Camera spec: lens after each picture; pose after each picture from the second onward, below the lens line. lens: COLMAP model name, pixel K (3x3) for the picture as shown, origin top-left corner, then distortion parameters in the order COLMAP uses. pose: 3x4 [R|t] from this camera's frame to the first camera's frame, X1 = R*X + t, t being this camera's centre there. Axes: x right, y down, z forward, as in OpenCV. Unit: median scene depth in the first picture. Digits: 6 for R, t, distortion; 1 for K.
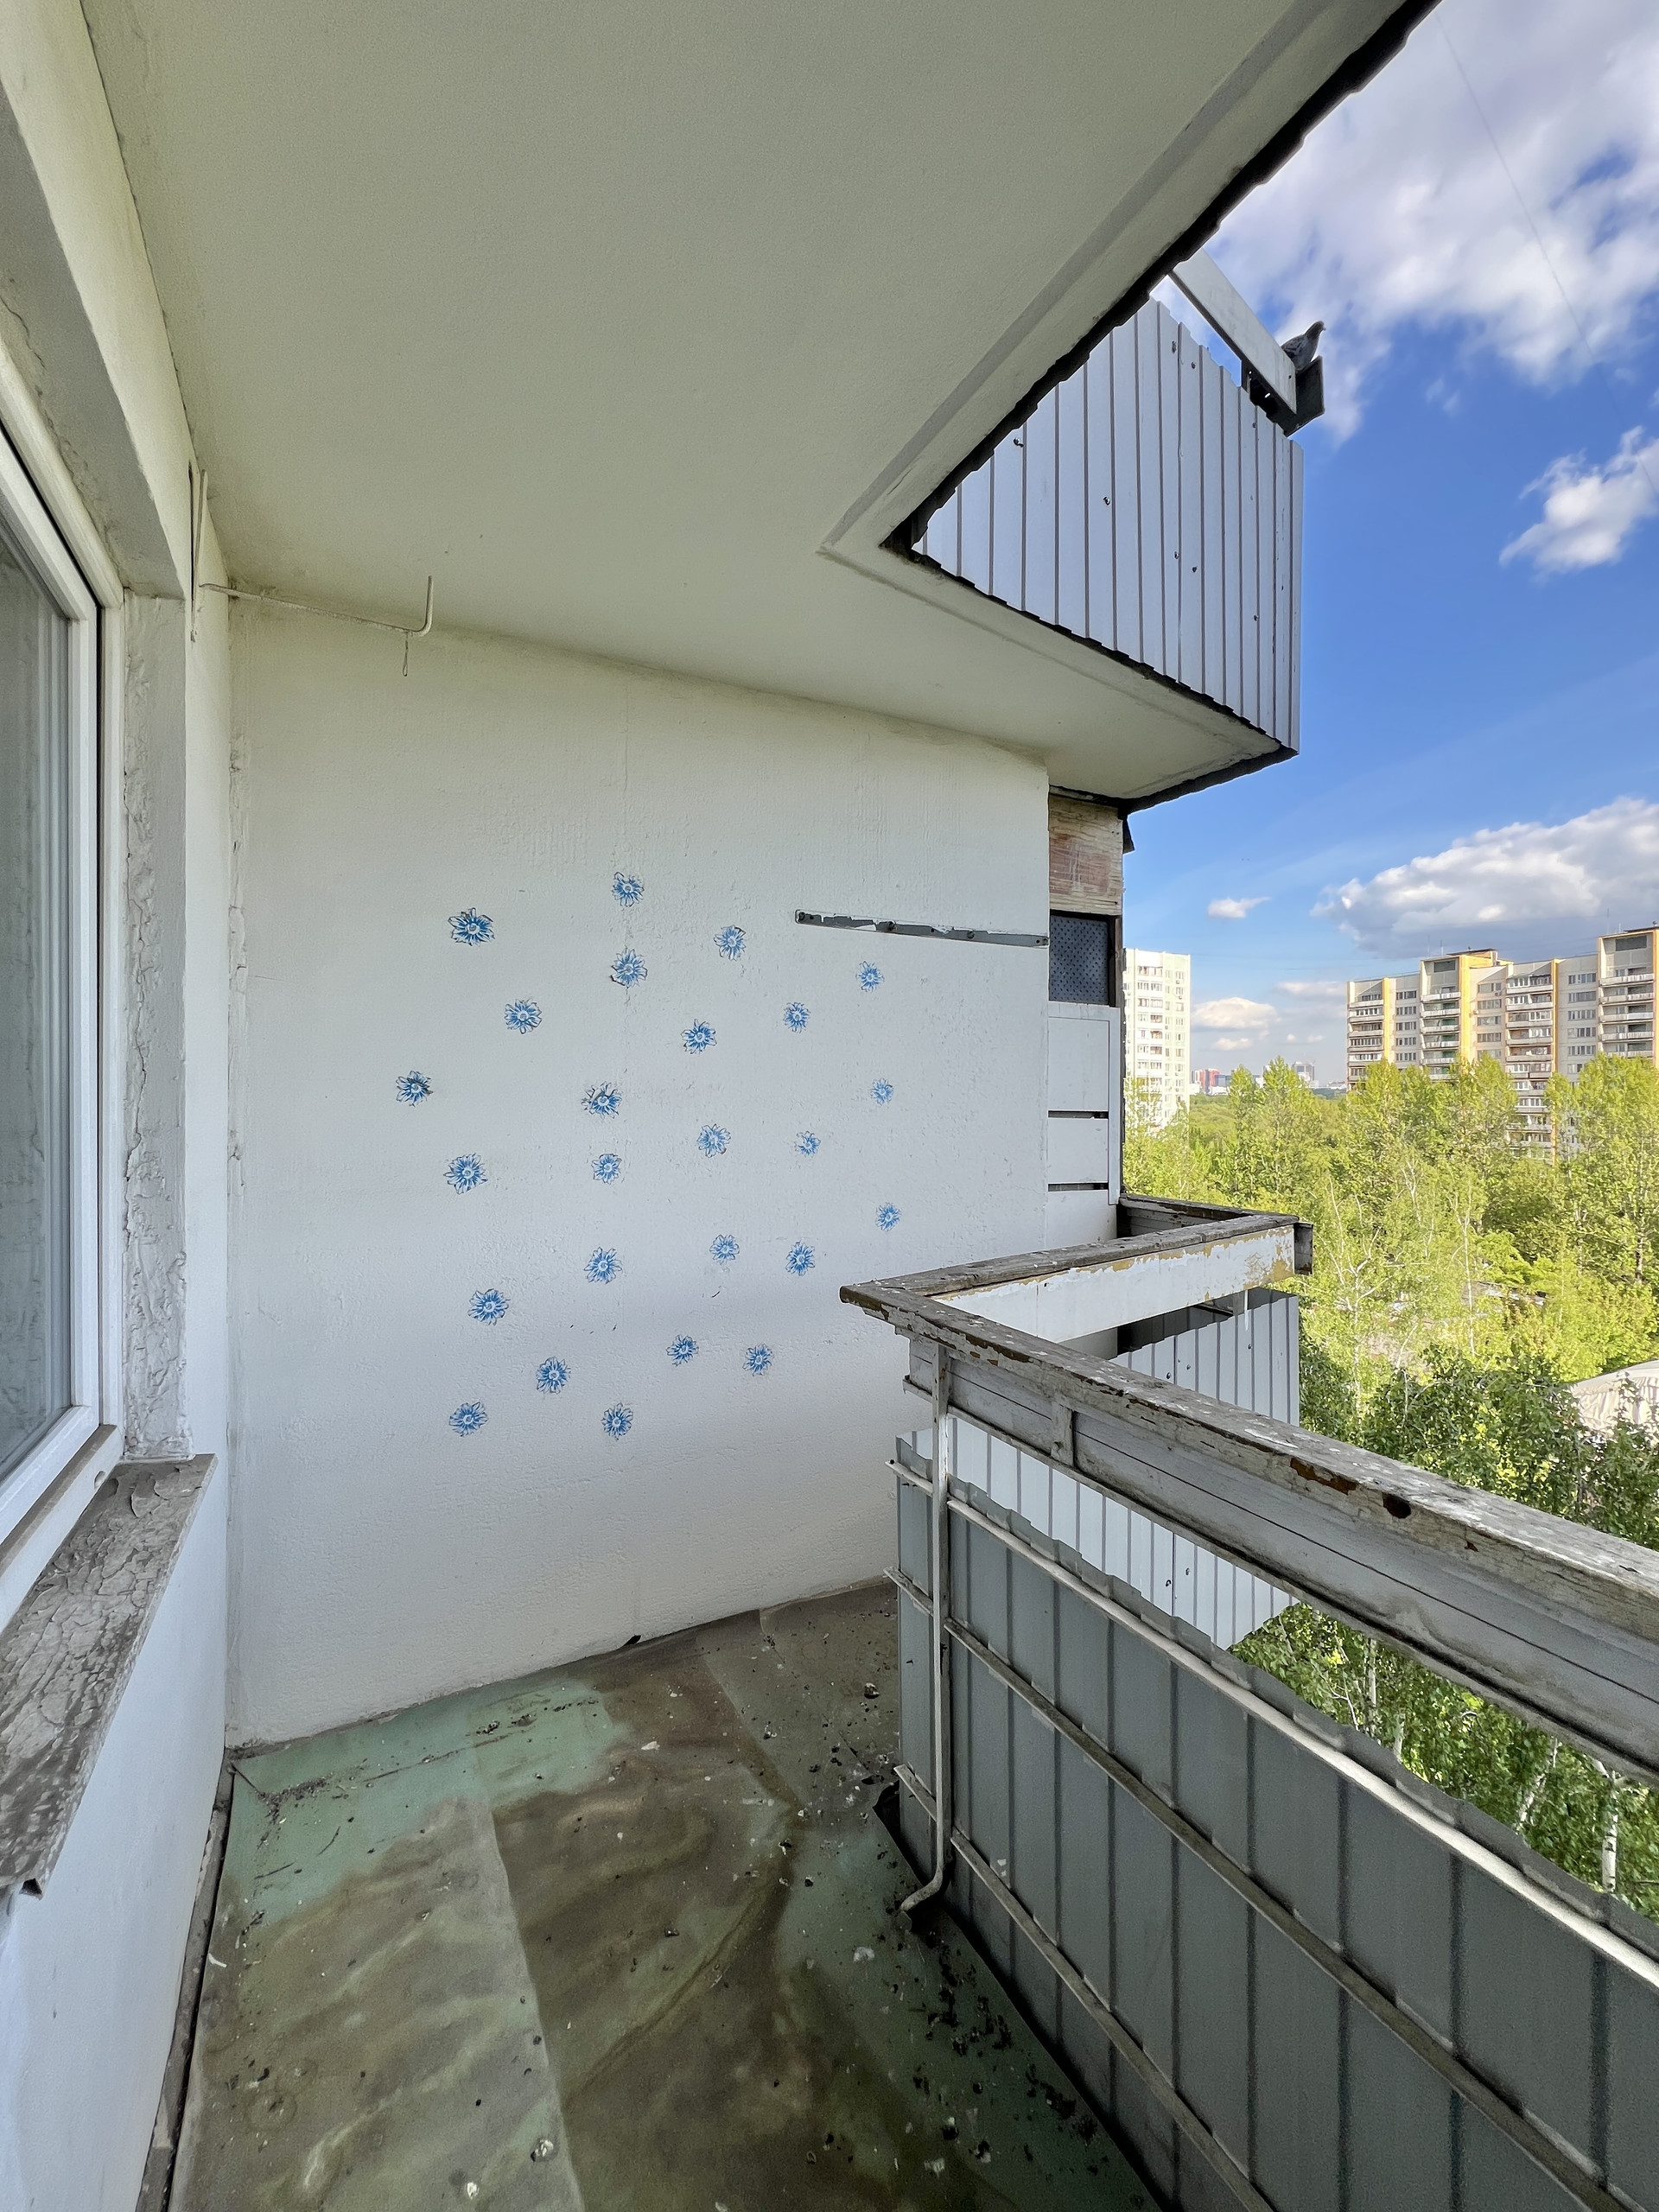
lens RADIAL K [[884.7, 0, 823.1], [0, 884.7, 1100.3], [0, 0, 1]] dist [-0.002320, 0.000805]
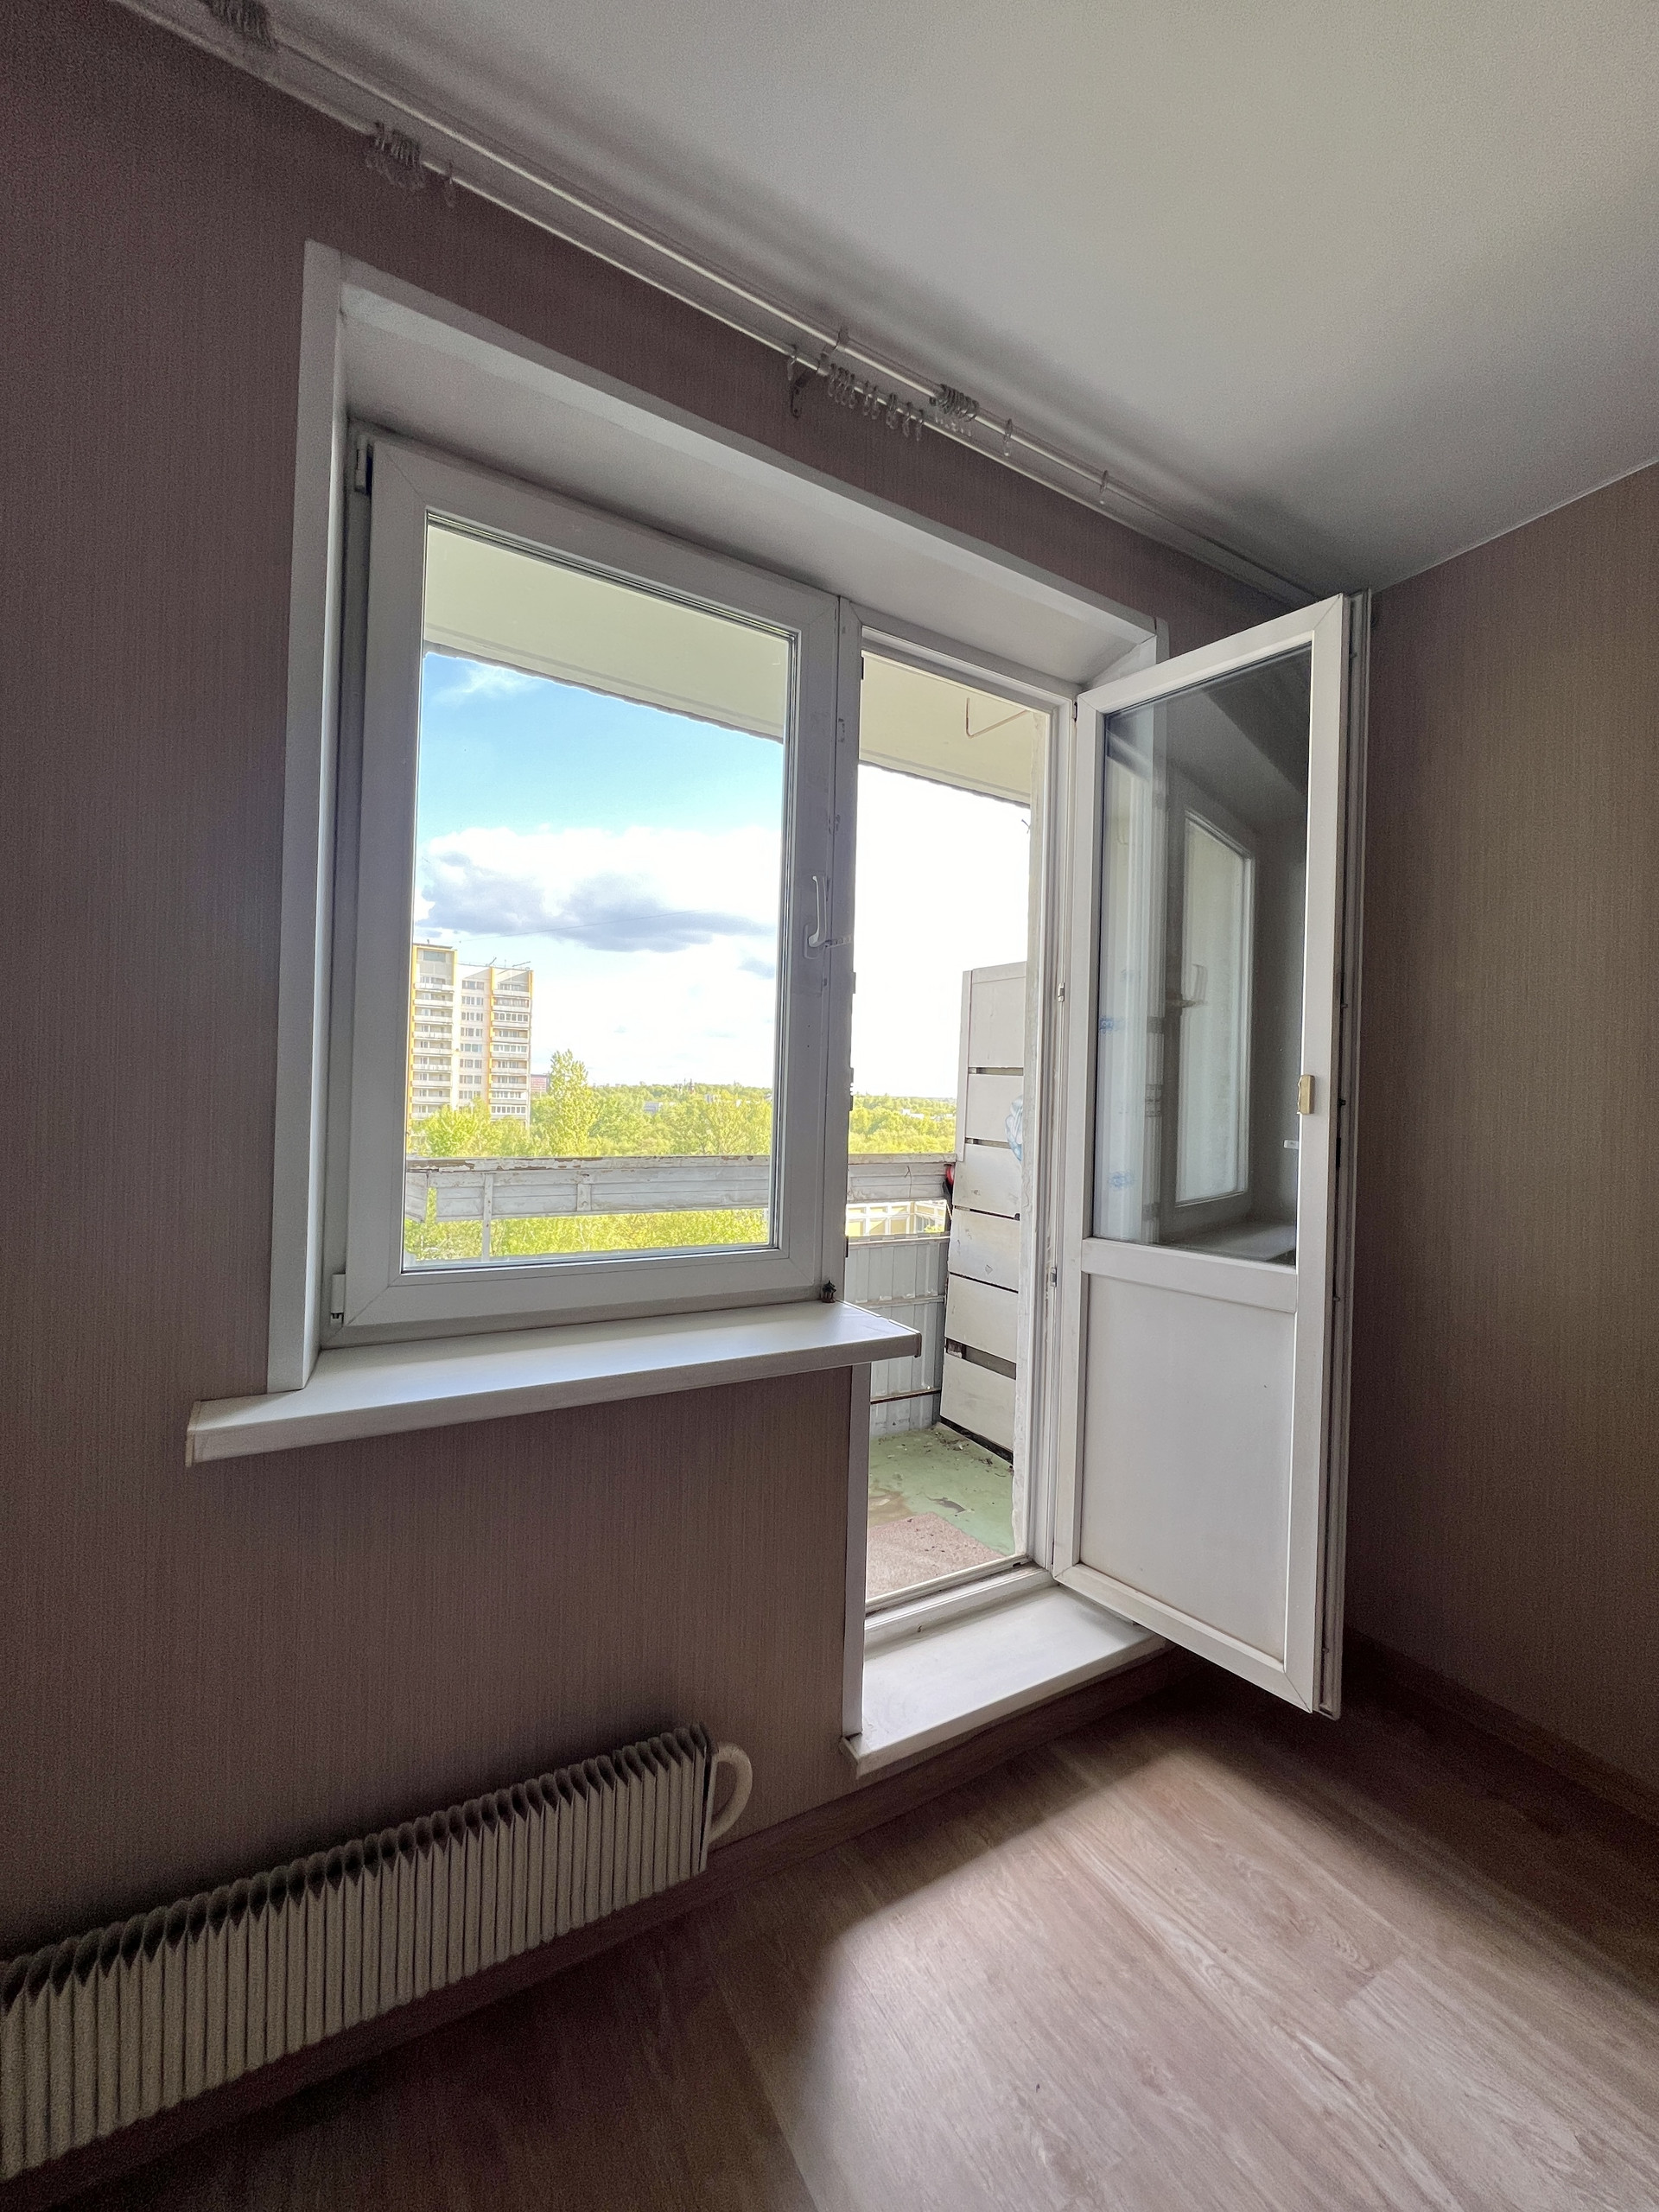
lens RADIAL K [[884.7, 0, 824.6], [0, 884.7, 1093.0], [0, 0, 1]] dist [-0.002320, 0.000805]
pose [[-0.042627, 0.005890, 0.999074, -0.988932], [-0.024106, 0.999685, -0.006922, 0.066893], [-0.998800, -0.024379, -0.042472, 0.274642]]
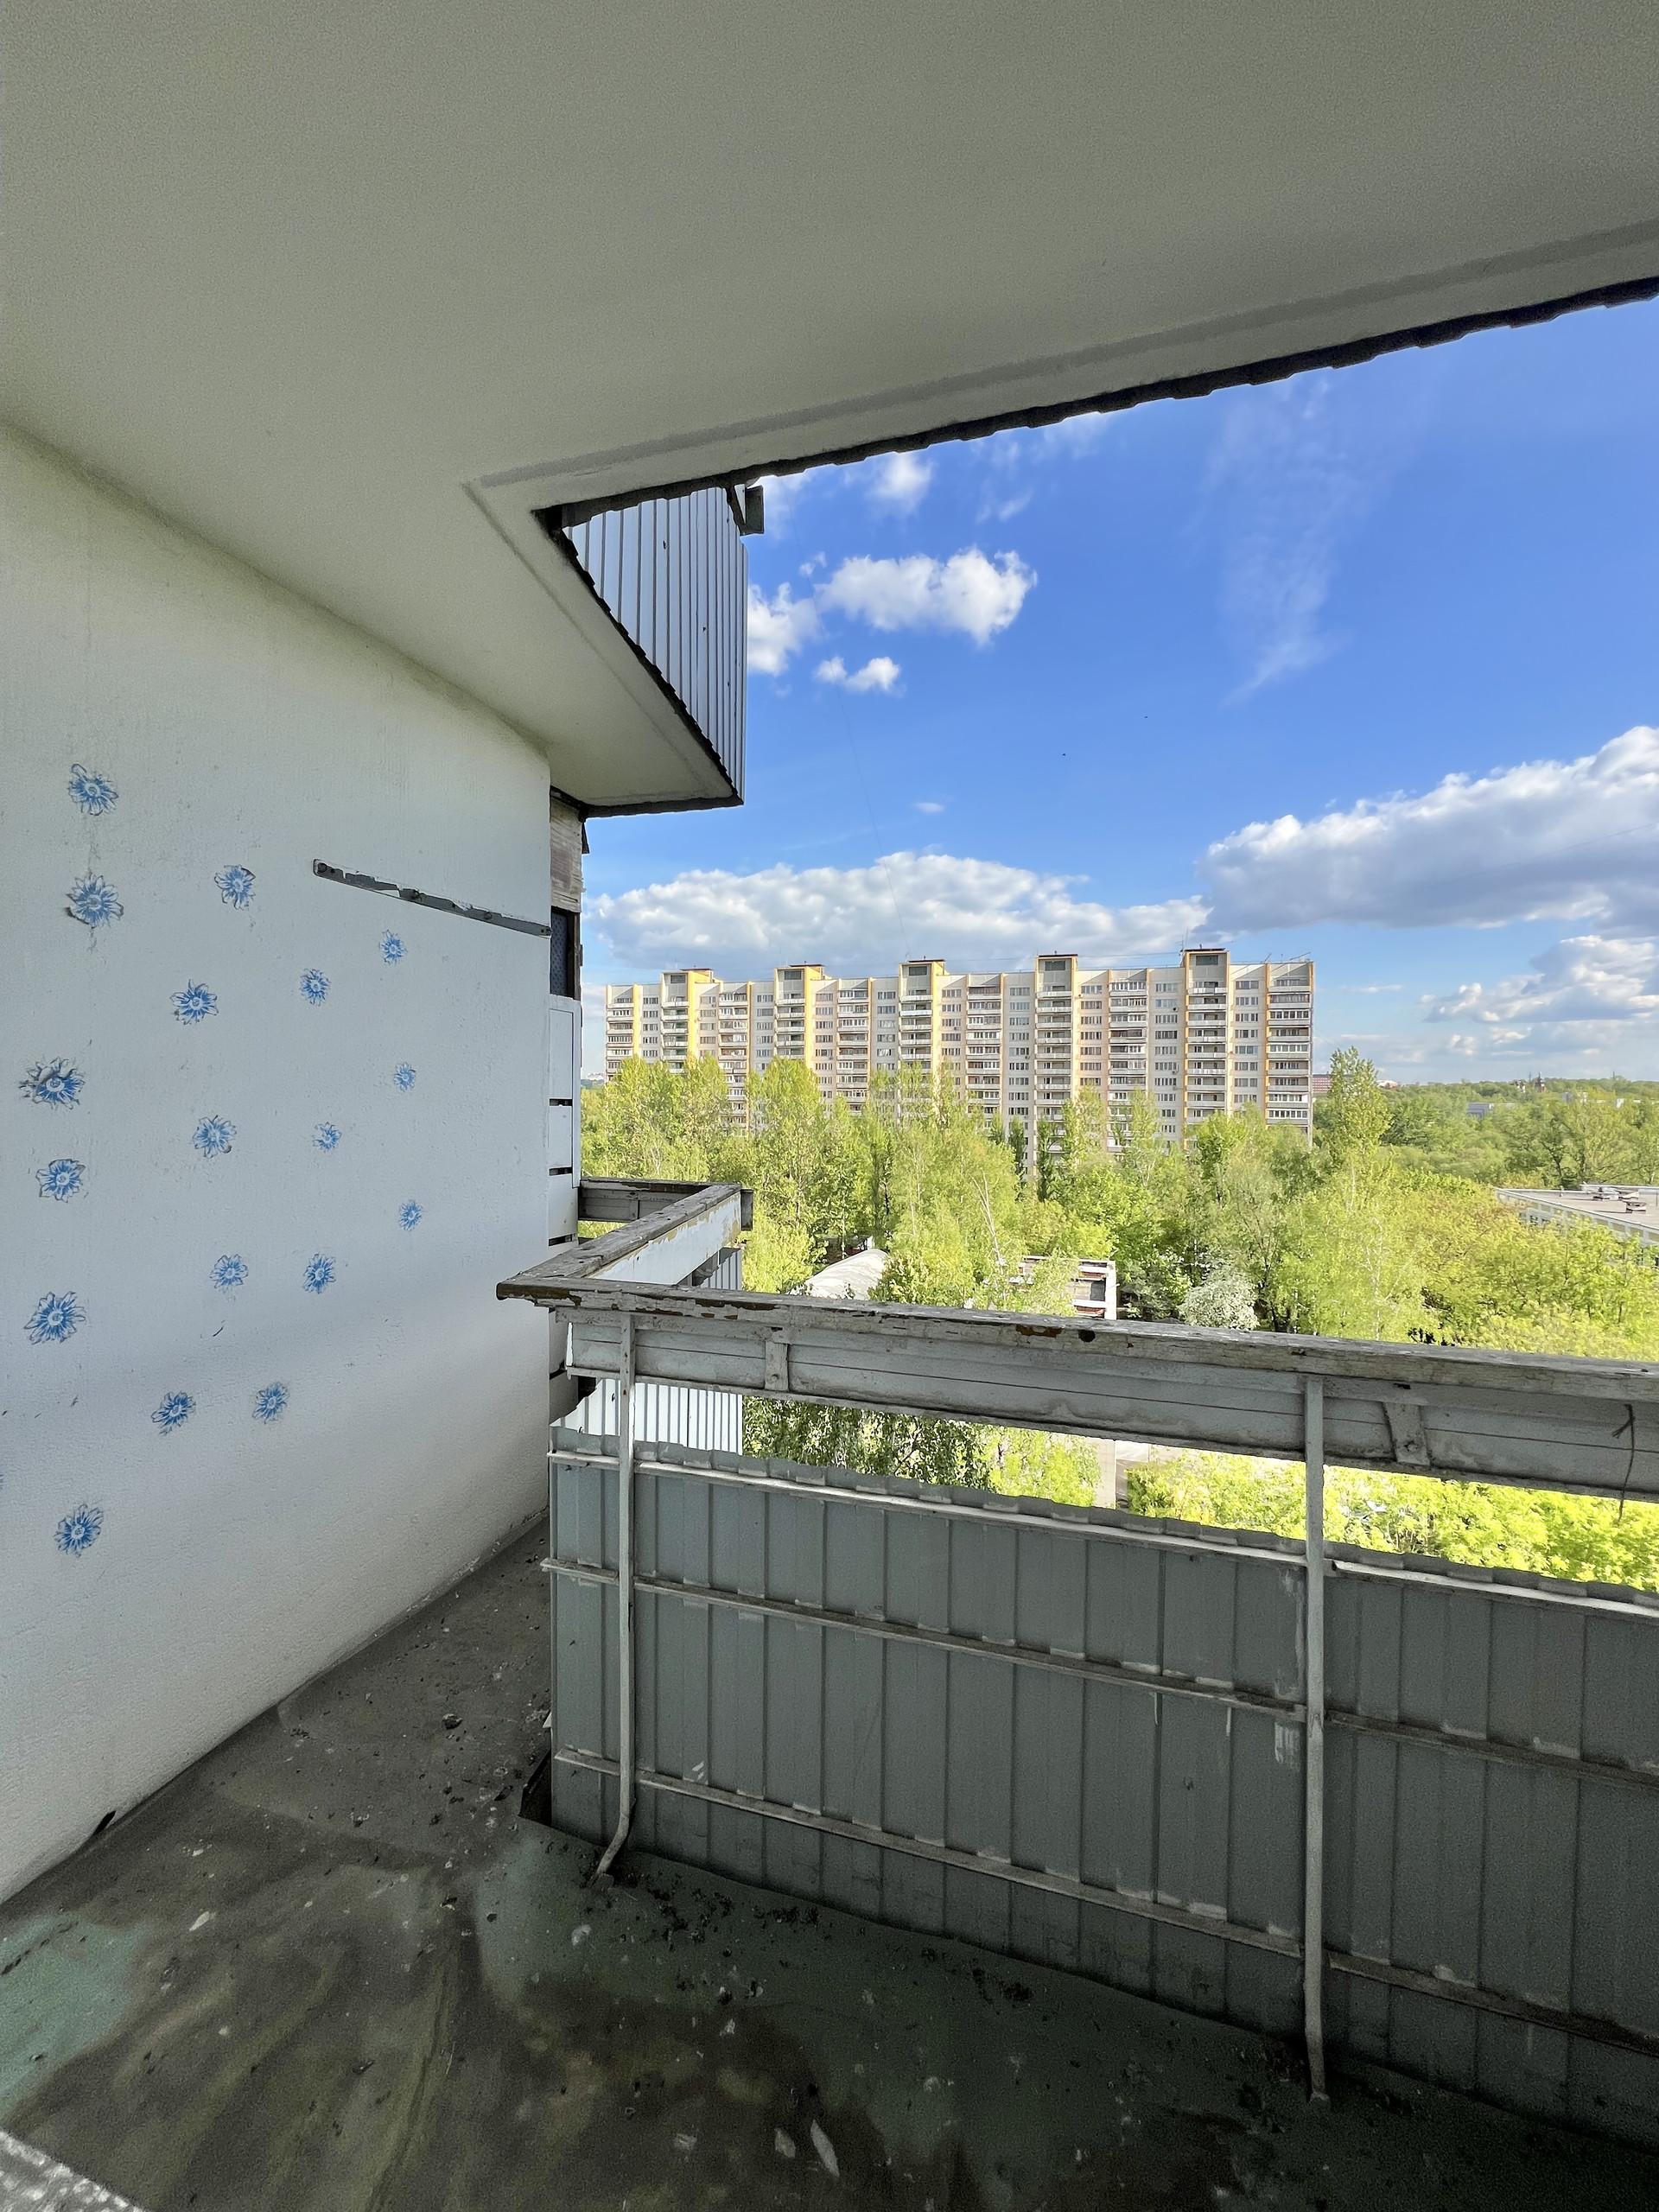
lens RADIAL K [[884.7, 0, 827.2], [0, 884.7, 1100.7], [0, 0, 1]] dist [-0.002320, 0.000805]
pose [[0.707602, -0.003866, 0.706601, -0.276505], [-0.005094, 0.999931, 0.010572, 0.002568], [-0.706593, -0.011080, 0.707533, 0.058998]]
